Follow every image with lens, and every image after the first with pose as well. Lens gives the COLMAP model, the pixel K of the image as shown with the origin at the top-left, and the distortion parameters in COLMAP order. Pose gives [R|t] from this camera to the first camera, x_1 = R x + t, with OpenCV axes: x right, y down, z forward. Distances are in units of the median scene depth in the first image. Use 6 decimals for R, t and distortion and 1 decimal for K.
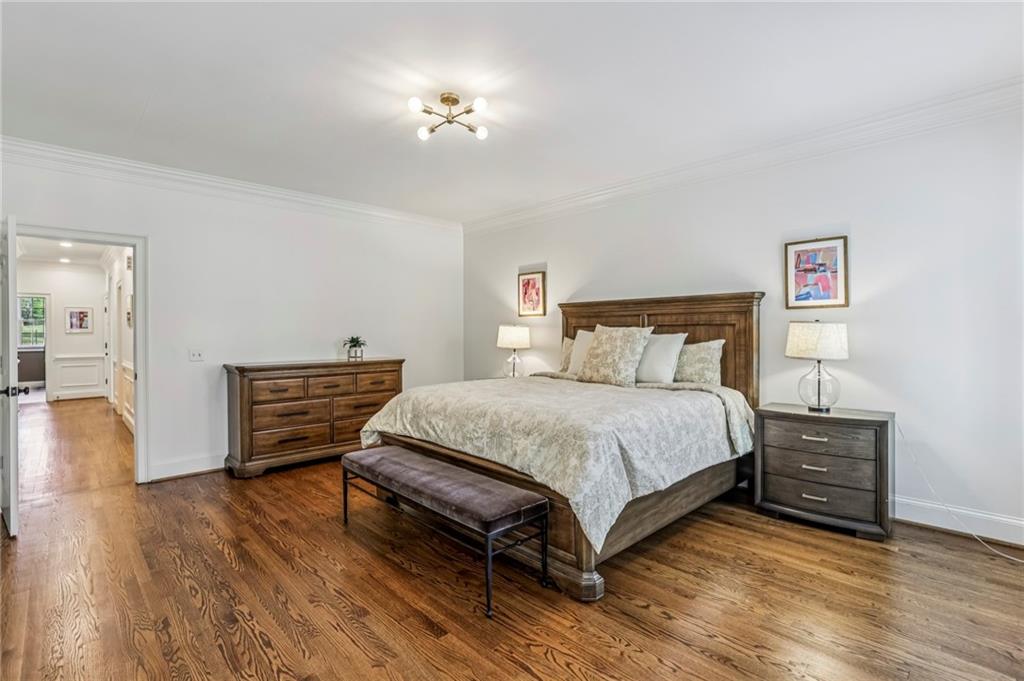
lens RADIAL K [[471.4, 0, 518.4], [0, 471.4, 336.2], [0, 0, 1]] dist [-0.021335, 0.000830]
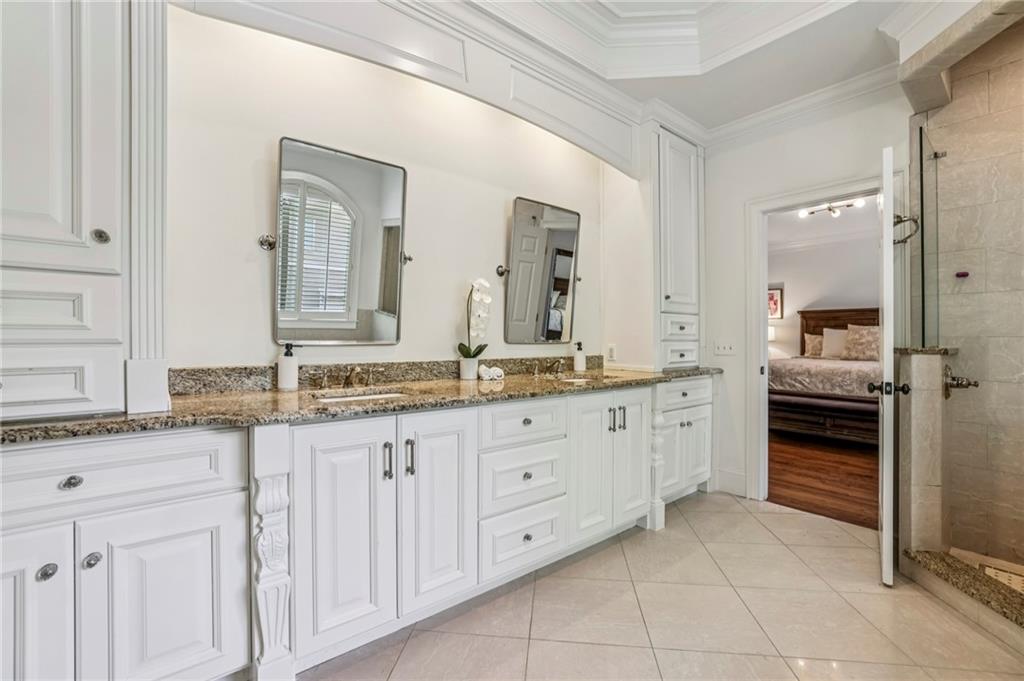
lens RADIAL K [[451.8, 0, 504.4], [0, 451.8, 339.4], [0, 0, 1]] dist [-0.031187, 0.008214]
pose [[0.996373, 0.001568, -0.085084, -0.863201], [-0.001923, 0.999990, -0.004088, 0.034056], [0.085077, 0.004237, 0.996365, -0.564852]]
